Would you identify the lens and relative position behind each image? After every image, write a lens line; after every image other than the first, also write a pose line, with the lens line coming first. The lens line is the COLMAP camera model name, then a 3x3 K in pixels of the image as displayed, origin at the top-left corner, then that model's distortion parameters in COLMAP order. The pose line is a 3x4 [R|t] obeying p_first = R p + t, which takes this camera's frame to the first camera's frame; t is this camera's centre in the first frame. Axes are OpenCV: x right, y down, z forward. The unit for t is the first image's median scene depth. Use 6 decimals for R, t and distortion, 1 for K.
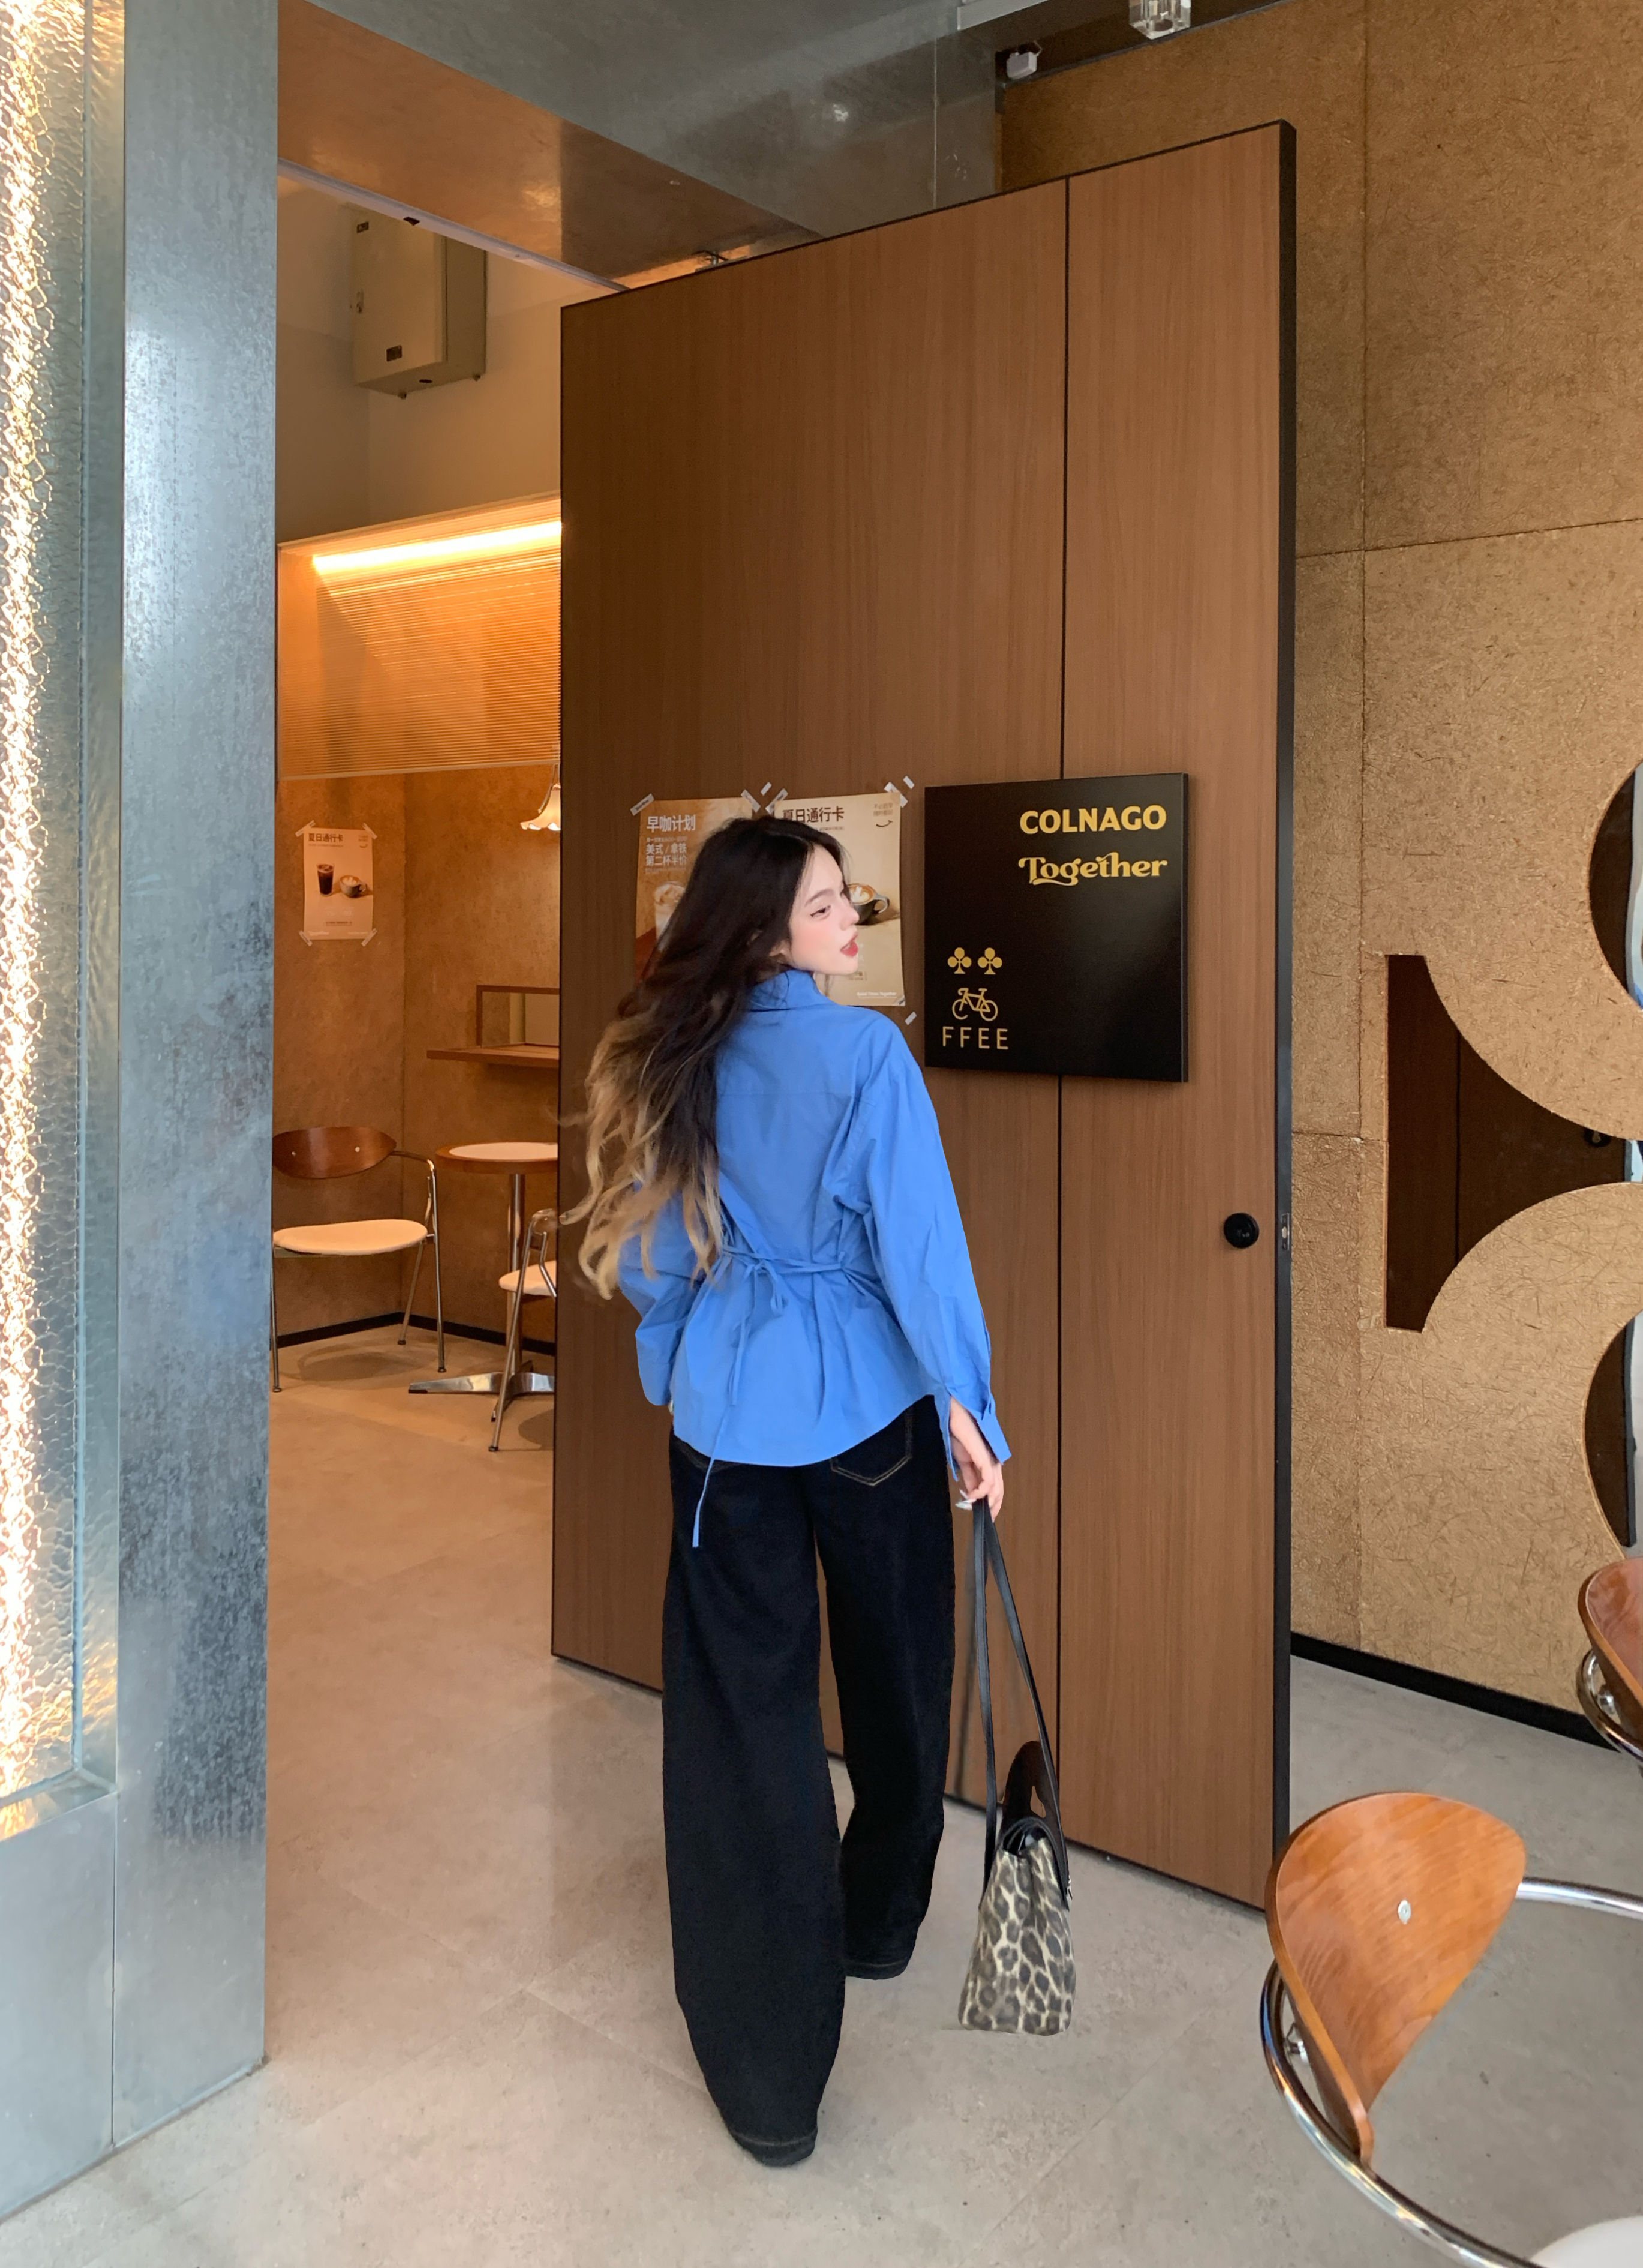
lens RADIAL K [[1808.4, 0, 783.6], [0, 1808.4, 1023.9], [0, 0, 1]] dist [0.001145, -0.013988]
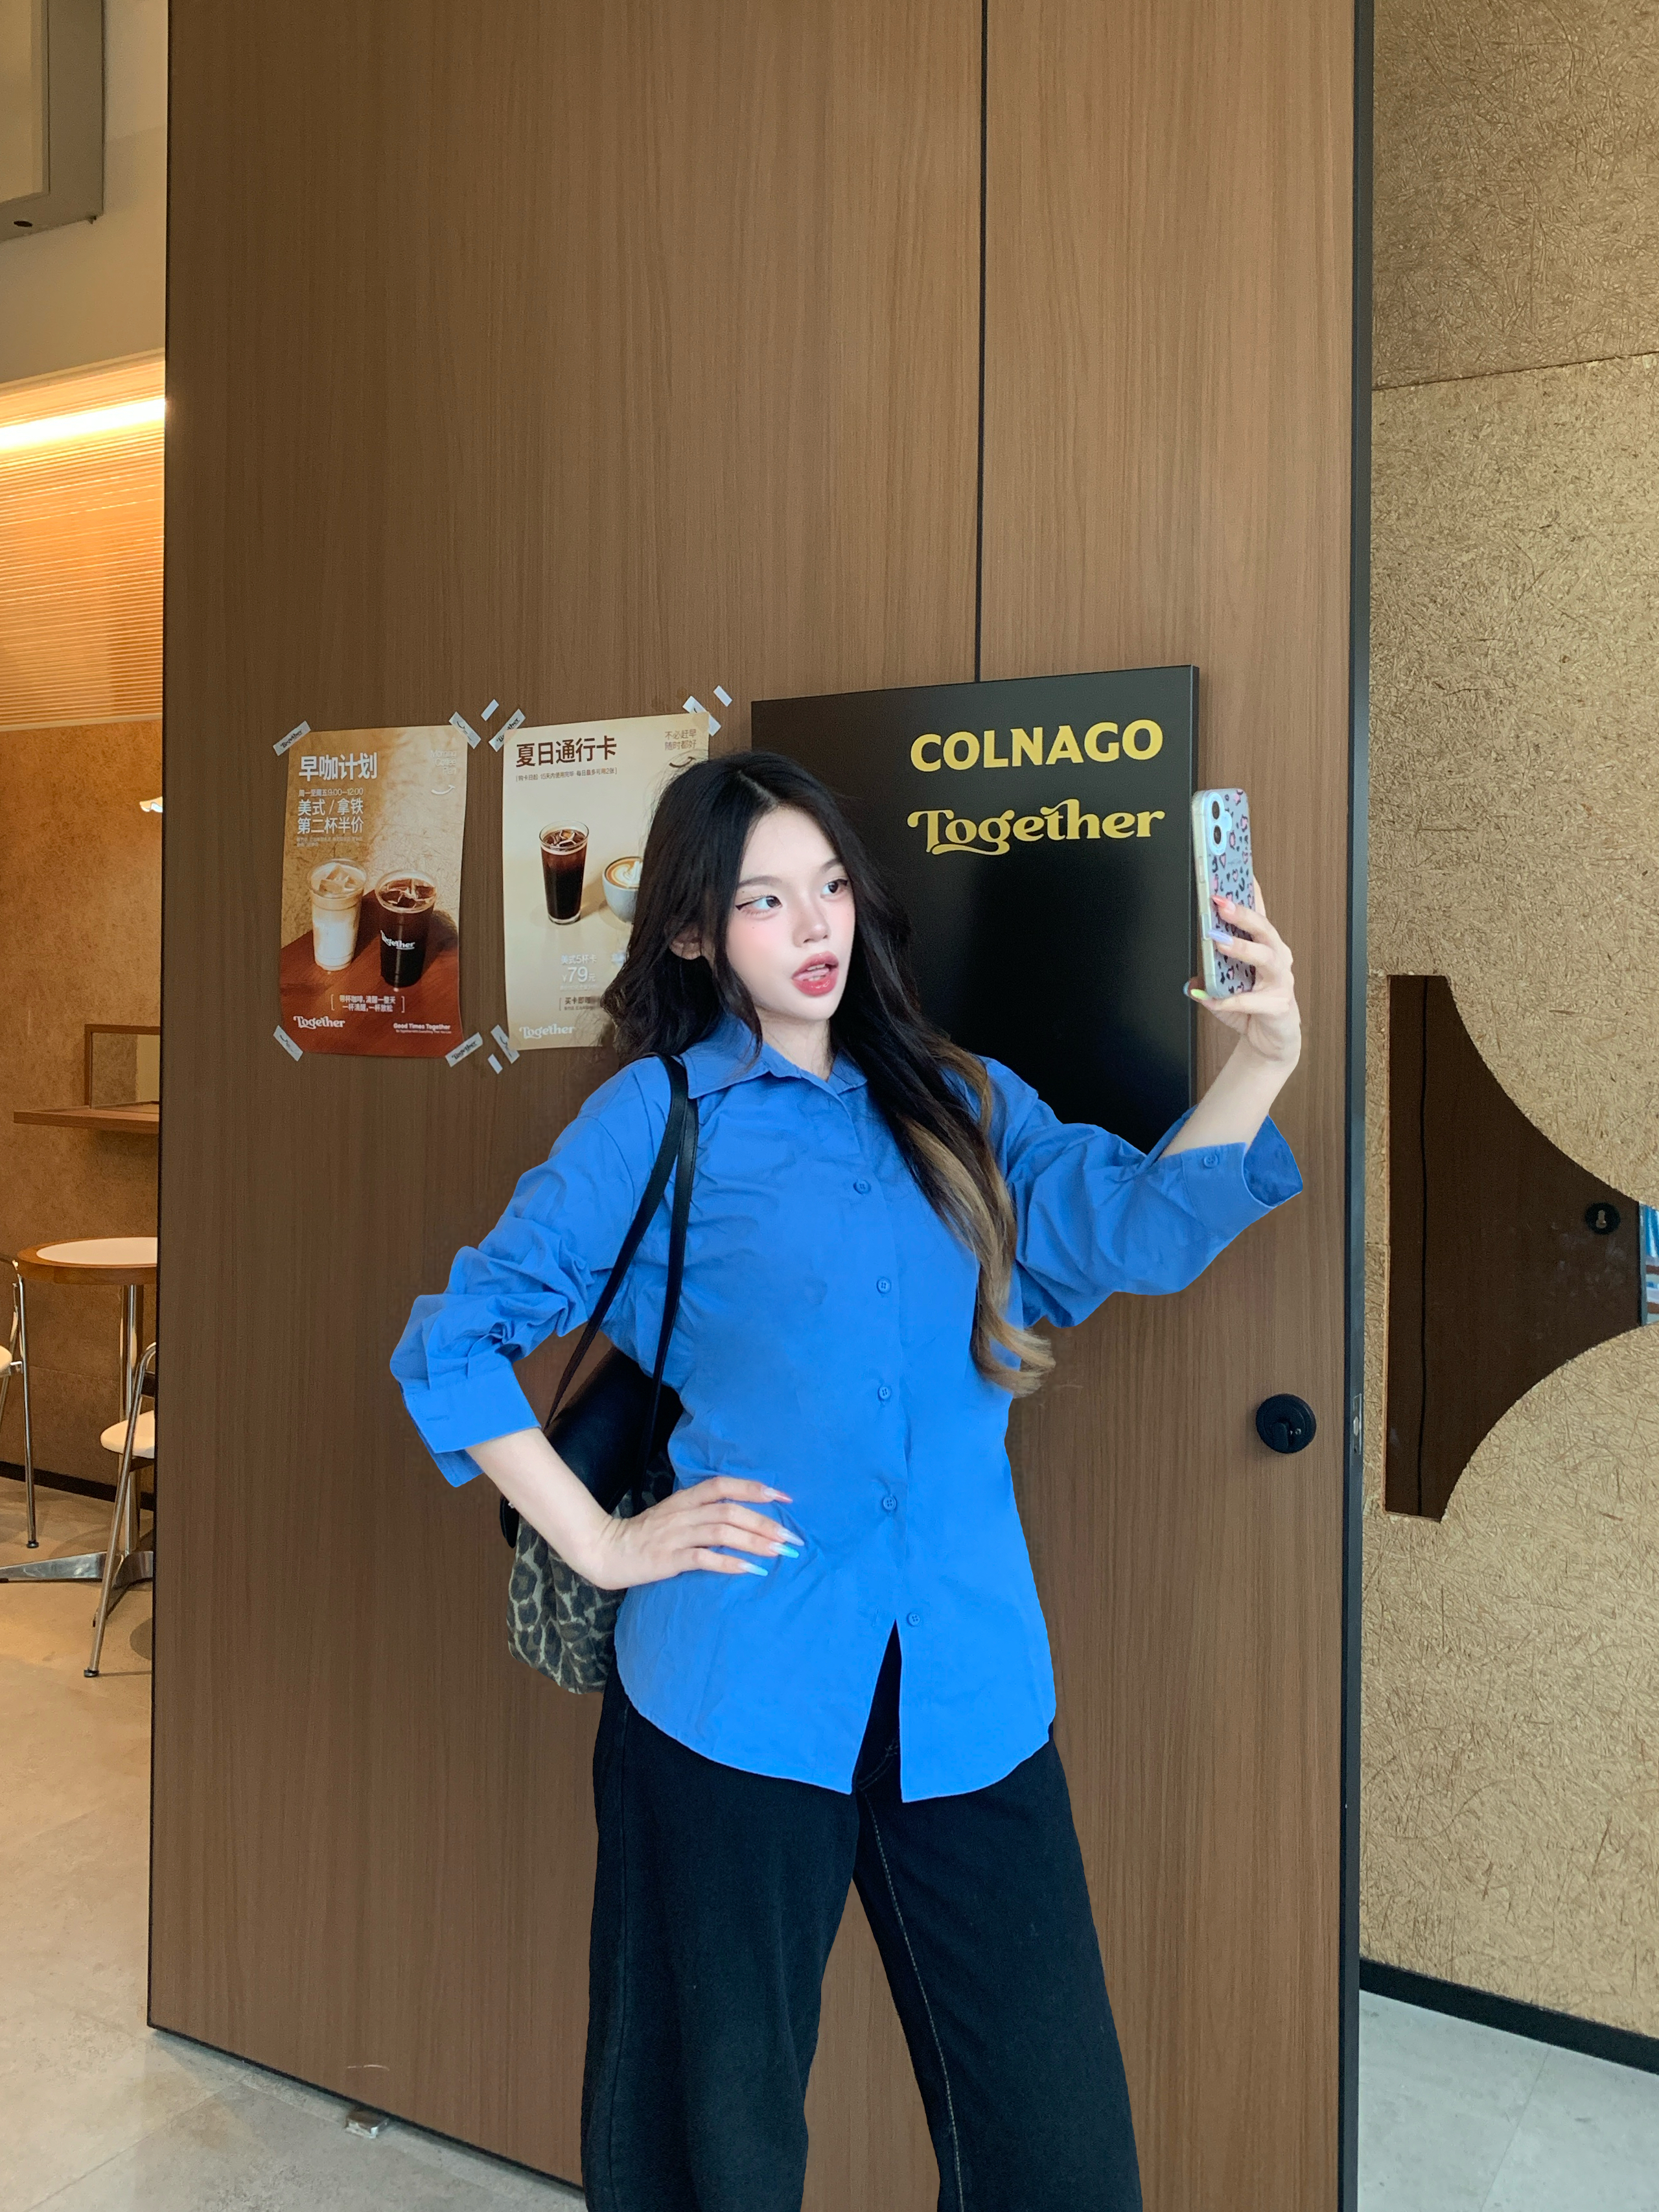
lens RADIAL K [[1937.1, 0, 731.7], [0, 1937.1, 1013.3], [0, 0, 1]] dist [0.037318, -0.054246]
pose [[0.992149, -0.000887, 0.125059, -0.010648], [0.004426, 0.999598, -0.028021, -0.004610], [-0.124983, 0.028354, 0.991754, 0.322719]]
